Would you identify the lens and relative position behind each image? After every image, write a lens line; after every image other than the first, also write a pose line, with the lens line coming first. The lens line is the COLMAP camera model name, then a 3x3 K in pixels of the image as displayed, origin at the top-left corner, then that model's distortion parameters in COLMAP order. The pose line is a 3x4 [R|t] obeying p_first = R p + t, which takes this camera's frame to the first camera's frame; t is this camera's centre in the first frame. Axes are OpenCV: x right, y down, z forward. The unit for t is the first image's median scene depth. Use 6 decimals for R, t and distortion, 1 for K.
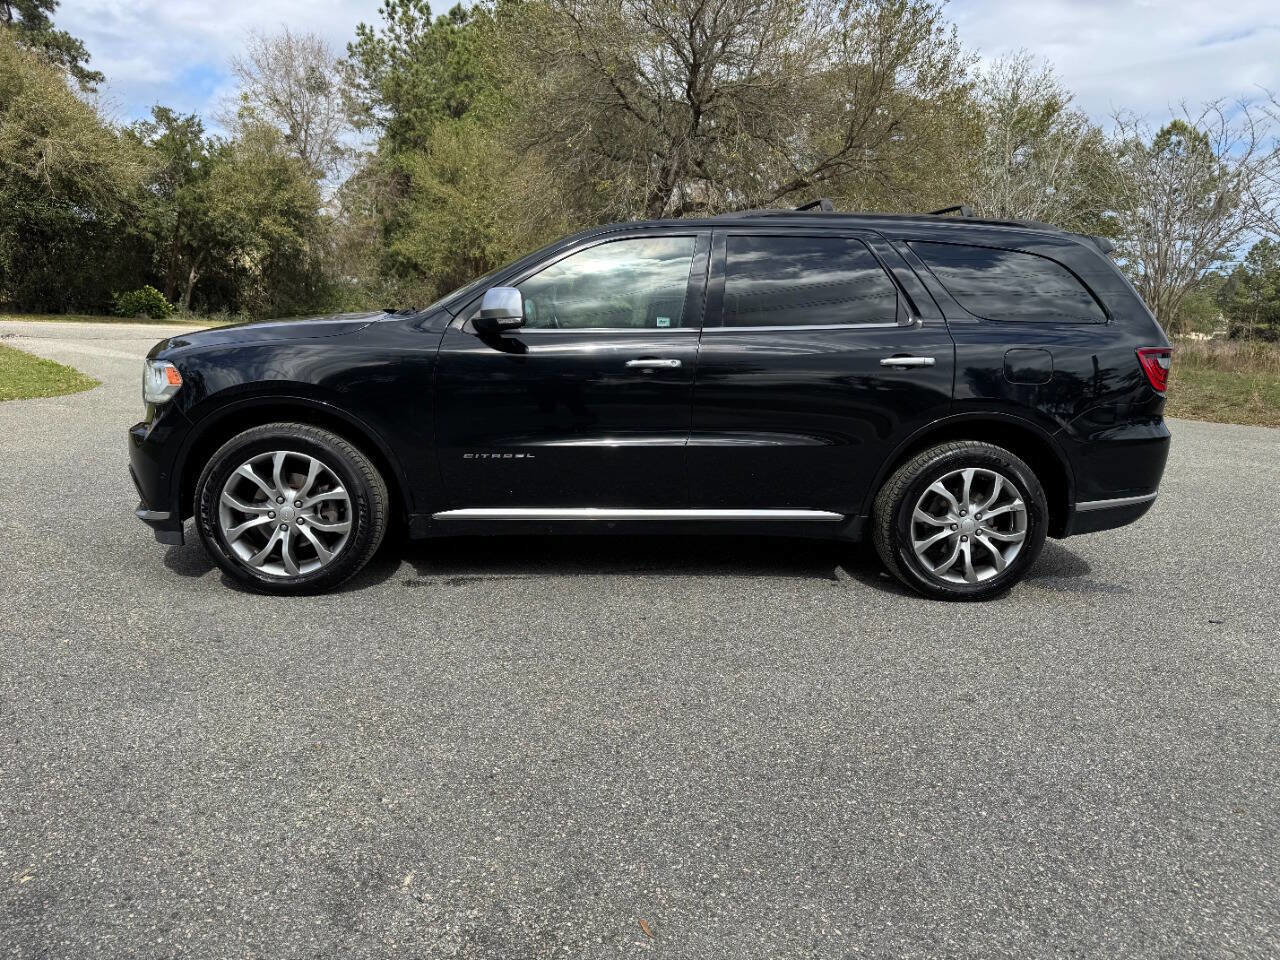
lens RADIAL K [[925.3, 0, 640.0], [0, 925.3, 480.0], [0, 0, 1]] dist [0.028996, -0.031975]
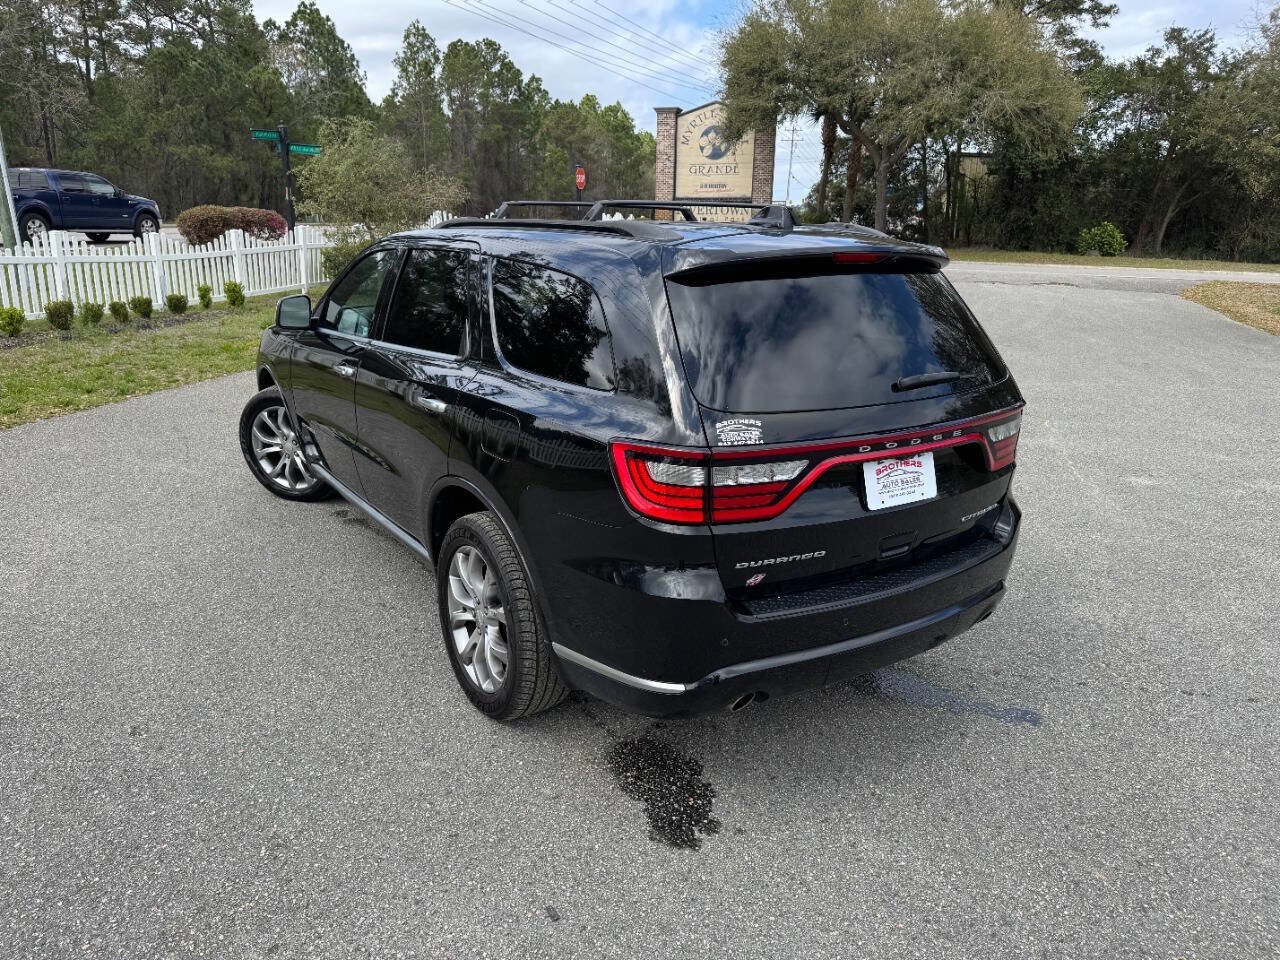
lens RADIAL K [[933.4, 0, 640.0], [0, 933.4, 480.0], [0, 0, 1]] dist [0.022233, -0.023511]
pose [[0.472376, 0.213599, -0.855124, 0.129583], [-0.148107, 0.975632, 0.161885, -0.026269], [0.868865, 0.050179, 0.492500, 0.081499]]
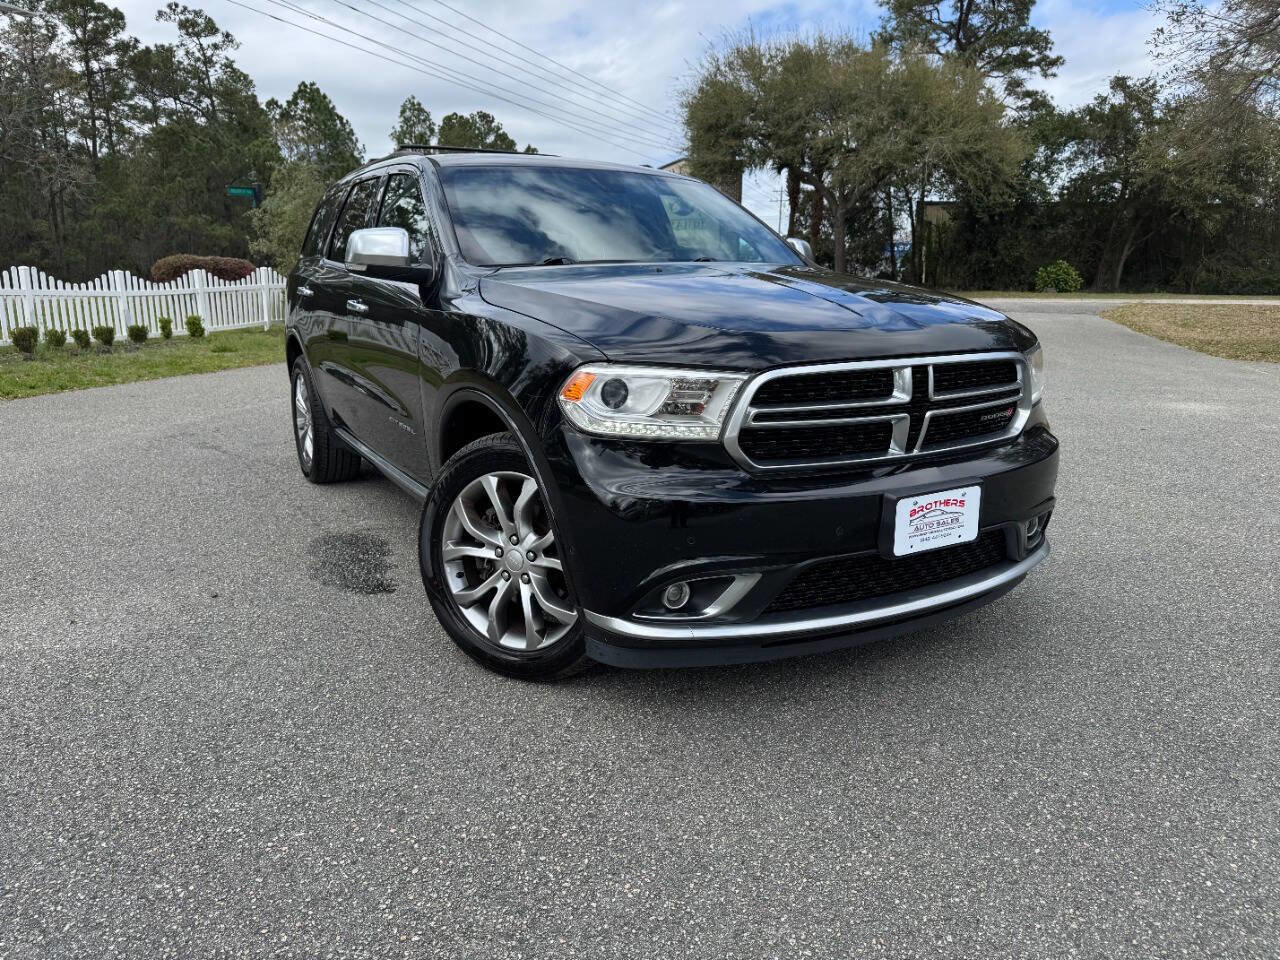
lens RADIAL K [[948.1, 0, 640.0], [0, 948.1, 480.0], [0, 0, 1]] dist [0.015810, -0.011723]
pose [[0.460845, 0.141310, -0.876158, 0.180614], [-0.126056, 0.987655, 0.092990, -0.009151], [0.878483, 0.067591, 0.472969, 0.103079]]
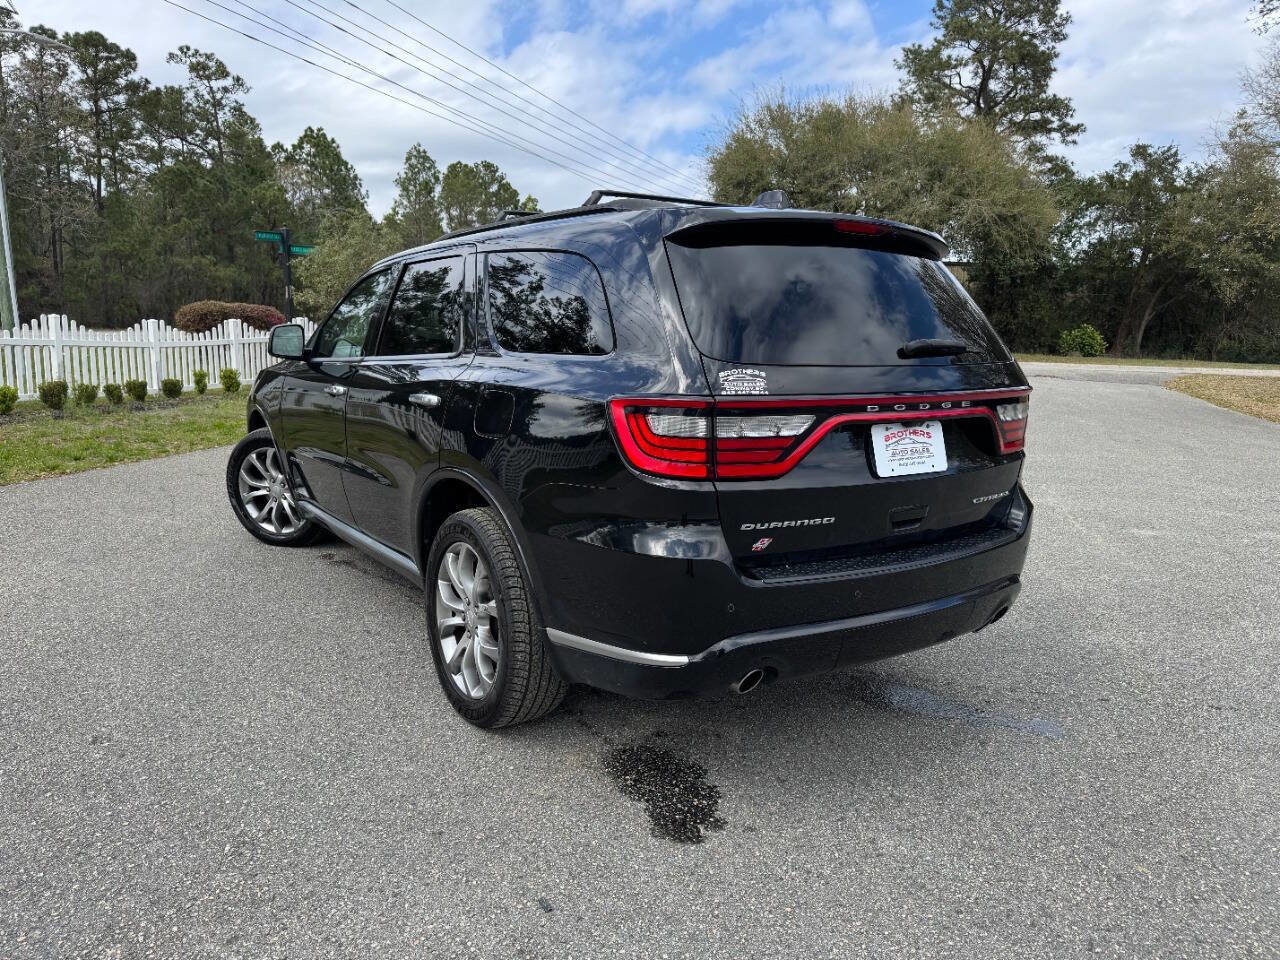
lens RADIAL K [[933.4, 0, 640.0], [0, 933.4, 480.0], [0, 0, 1]] dist [0.022233, -0.023511]
pose [[0.480463, 0.110735, -0.869996, 0.128429], [-0.146452, 0.988198, 0.044901, -0.014225], [0.864701, 0.105839, 0.491010, 0.083418]]
